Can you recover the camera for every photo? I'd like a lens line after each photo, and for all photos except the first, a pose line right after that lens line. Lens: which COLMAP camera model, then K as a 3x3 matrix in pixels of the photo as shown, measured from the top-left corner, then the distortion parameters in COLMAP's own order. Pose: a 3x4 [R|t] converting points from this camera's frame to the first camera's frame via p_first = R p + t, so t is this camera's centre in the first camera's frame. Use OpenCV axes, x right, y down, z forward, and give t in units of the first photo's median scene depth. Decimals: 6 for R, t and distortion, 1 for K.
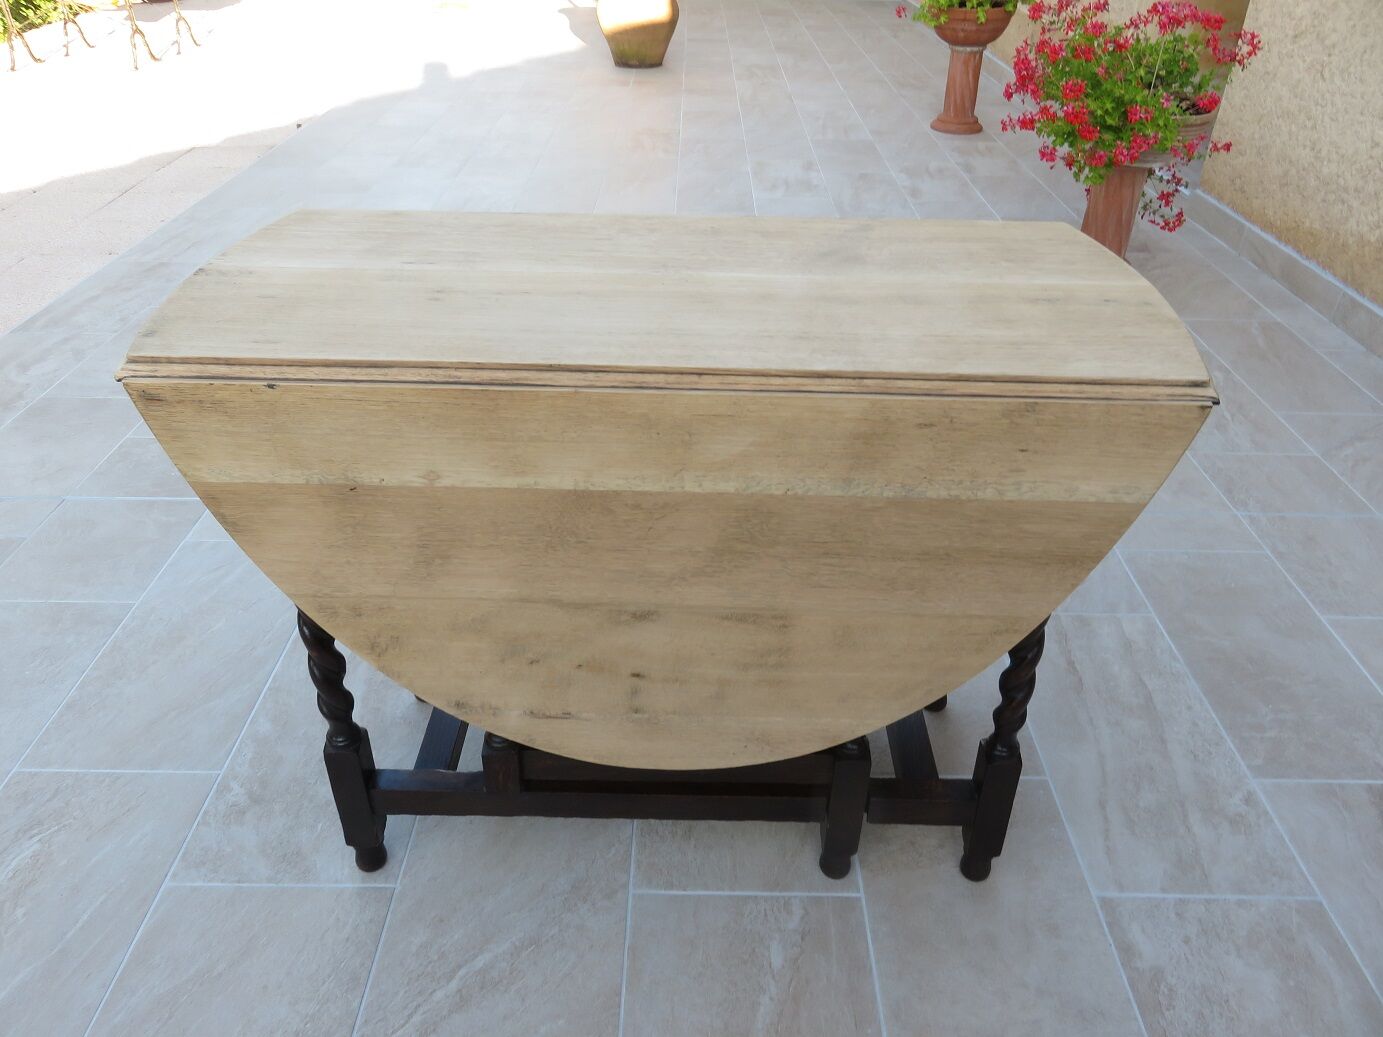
lens RADIAL K [[1035.4, 0, 692.9], [0, 1035.4, 517.4], [0, 0, 1]] dist [-0.017036, -0.002355]
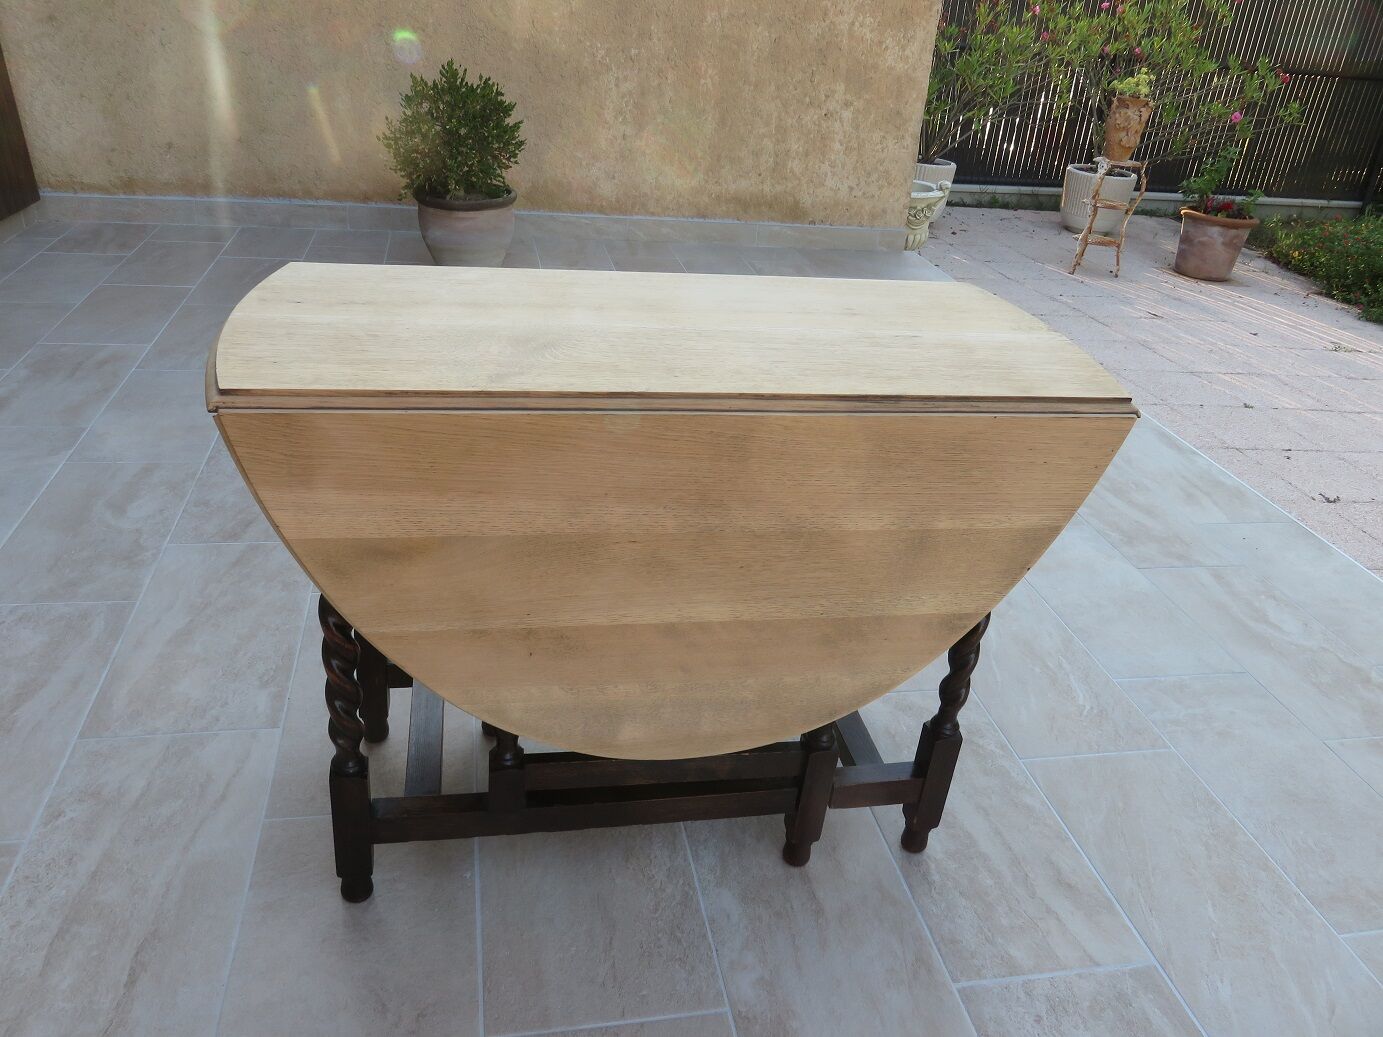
lens RADIAL K [[1049.2, 0, 696.2], [0, 1049.2, 524.7], [0, 0, 1]] dist [-0.024180, 0.005363]
pose [[-0.973134, 0.004899, -0.230188, 0.209504], [-0.199654, 0.479964, 0.854267, -0.999790], [0.114666, 0.877274, -0.466091, 1.556964]]
